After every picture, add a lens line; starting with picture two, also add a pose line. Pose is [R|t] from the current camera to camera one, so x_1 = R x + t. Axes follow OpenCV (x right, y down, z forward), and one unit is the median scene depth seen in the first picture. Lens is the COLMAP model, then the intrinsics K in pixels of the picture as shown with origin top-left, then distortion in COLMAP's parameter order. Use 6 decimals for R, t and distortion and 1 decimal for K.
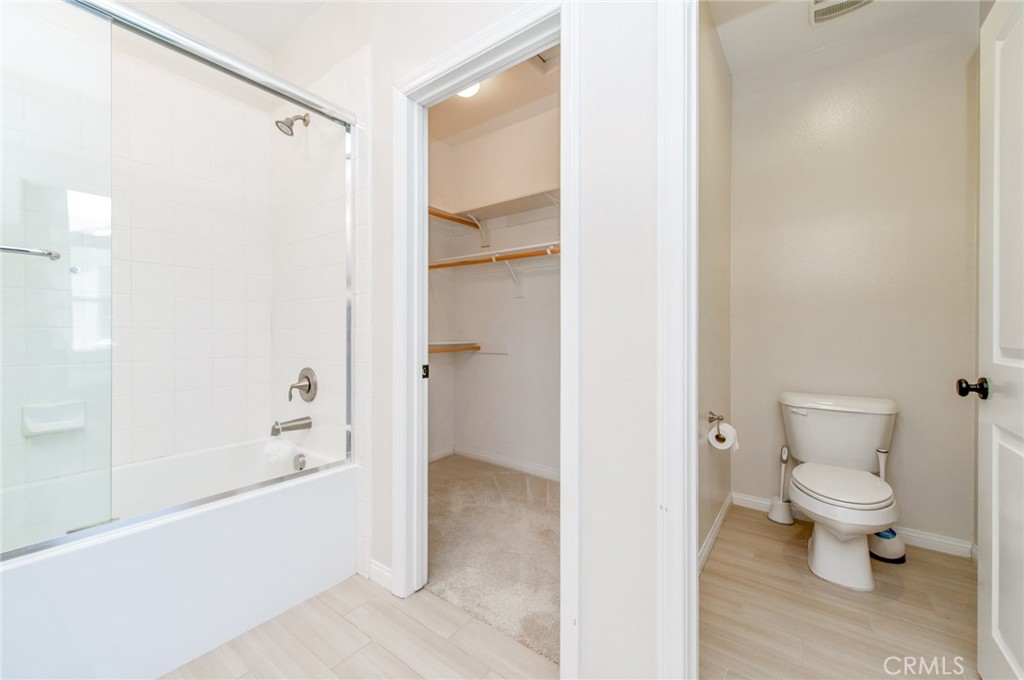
lens RADIAL K [[401.6, 0, 513.3], [0, 401.6, 336.7], [0, 0, 1]] dist [0.015886, -0.003973]
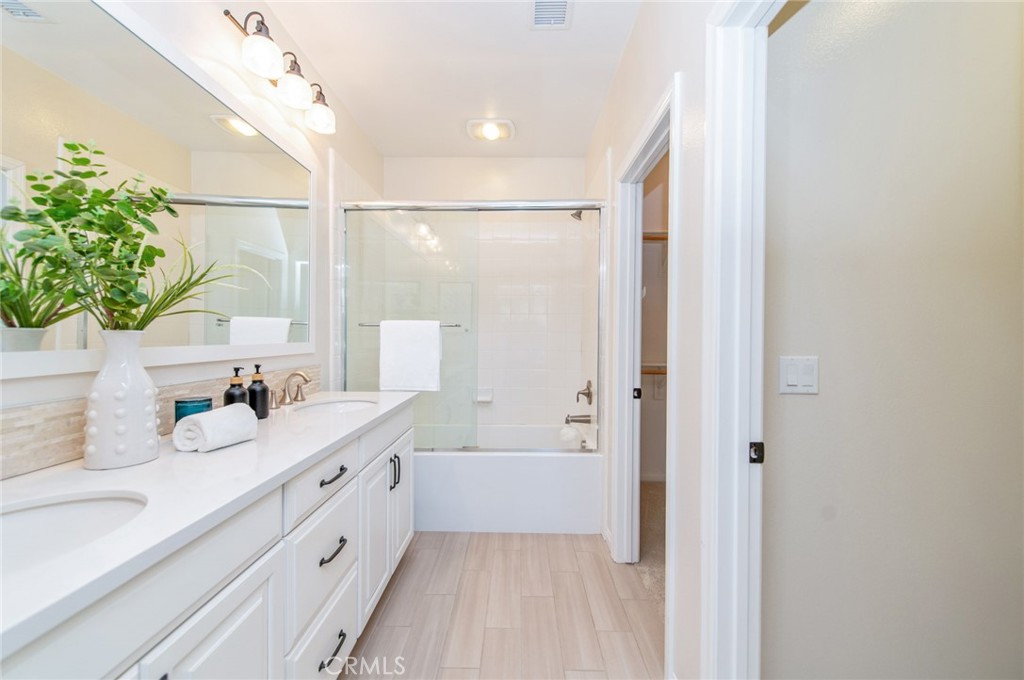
lens RADIAL K [[401.6, 0, 512.7], [0, 401.6, 343.0], [0, 0, 1]] dist [0.015886, -0.003973]
pose [[0.572493, 0.012689, -0.819811, 0.522122], [-0.006639, 0.999919, 0.010840, -0.072938], [0.819883, -0.000763, 0.572531, -0.029259]]
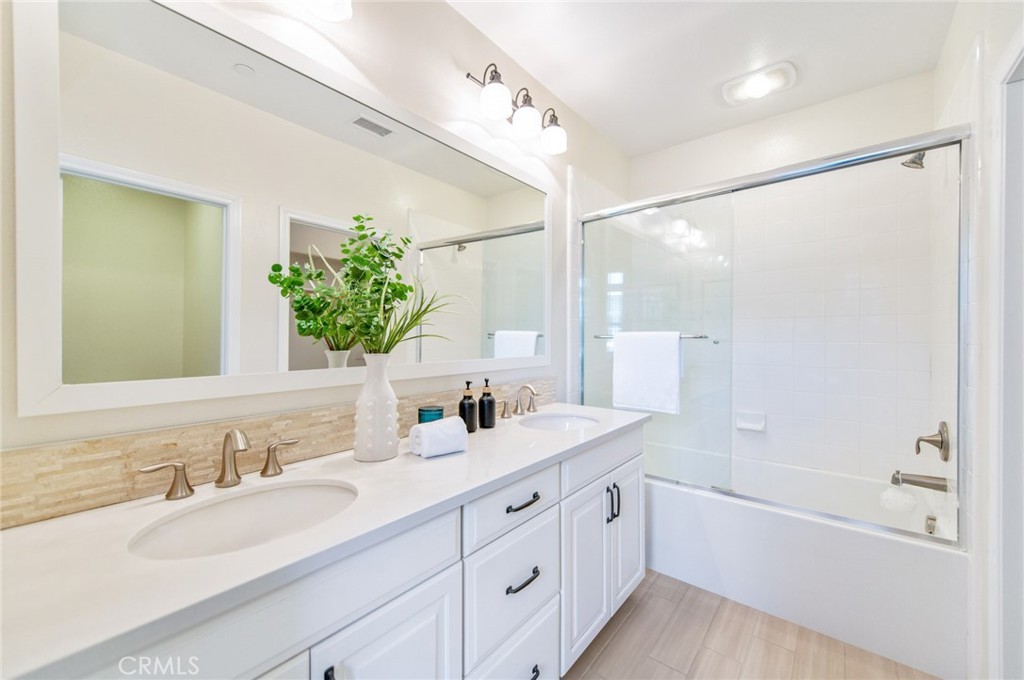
lens RADIAL K [[401.6, 0, 514.0], [0, 401.6, 339.7], [0, 0, 1]] dist [0.015886, -0.003973]
pose [[-0.059930, -0.000127, -0.998203, 0.455067], [-0.003390, 0.999994, 0.000077, -0.104474], [0.998197, 0.003389, -0.059930, 0.129461]]
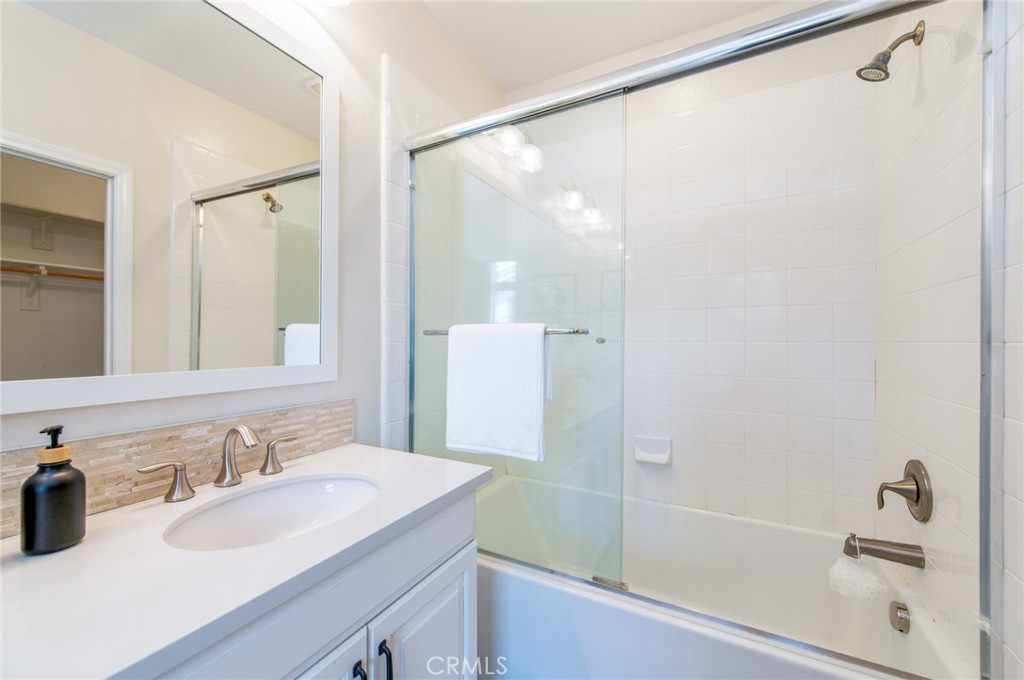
lens RADIAL K [[401.6, 0, 517.9], [0, 401.6, 342.0], [0, 0, 1]] dist [0.015886, -0.003973]
pose [[0.141531, -0.004168, -0.989925, -0.015144], [-0.003778, 0.999982, -0.004751, -0.093364], [0.989927, 0.004413, 0.141513, 0.374112]]
